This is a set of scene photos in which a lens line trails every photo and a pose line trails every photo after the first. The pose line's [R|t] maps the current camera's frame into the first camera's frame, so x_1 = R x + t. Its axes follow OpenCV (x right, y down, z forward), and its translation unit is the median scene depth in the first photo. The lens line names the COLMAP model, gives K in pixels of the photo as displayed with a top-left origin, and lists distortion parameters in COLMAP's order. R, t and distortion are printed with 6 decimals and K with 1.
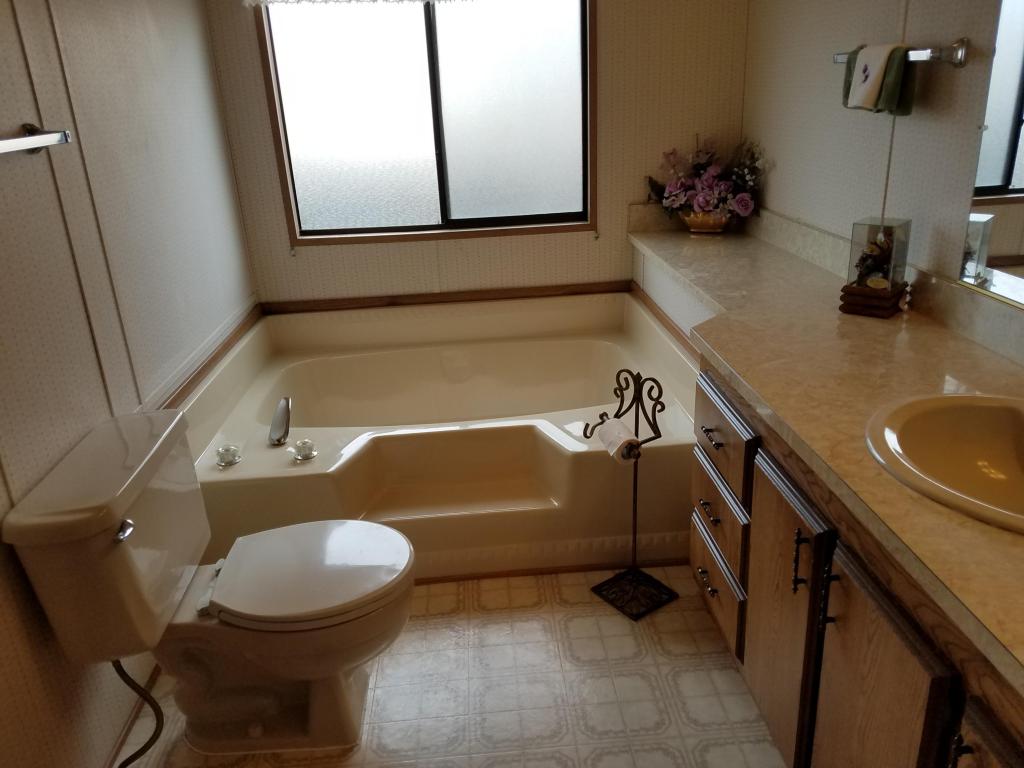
lens RADIAL K [[786.5, 0, 512.0], [0, 786.5, 384.0], [0, 0, 1]] dist [0.195686, -0.318051]
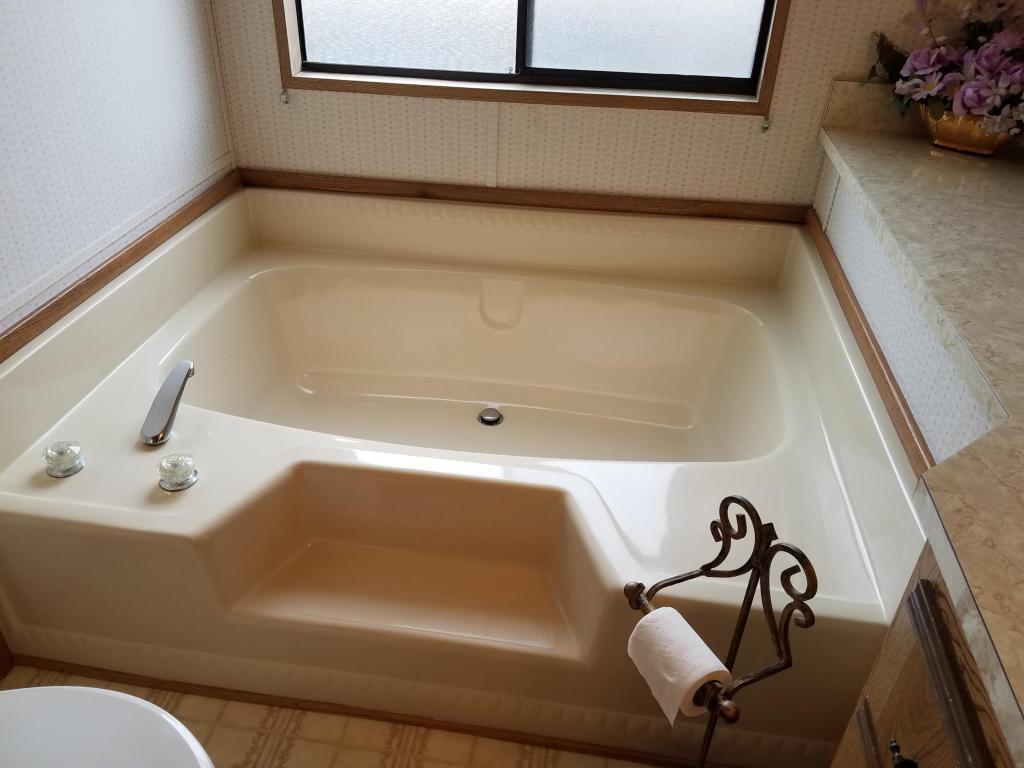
lens RADIAL K [[761.9, 0, 512.0], [0, 761.9, 384.0], [0, 0, 1]] dist [0.003233, -0.034607]
pose [[0.971099, 0.180694, -0.155936, 0.047853], [-0.139161, 0.959447, 0.245142, -0.119139], [0.193908, -0.216357, 0.956864, 0.390767]]
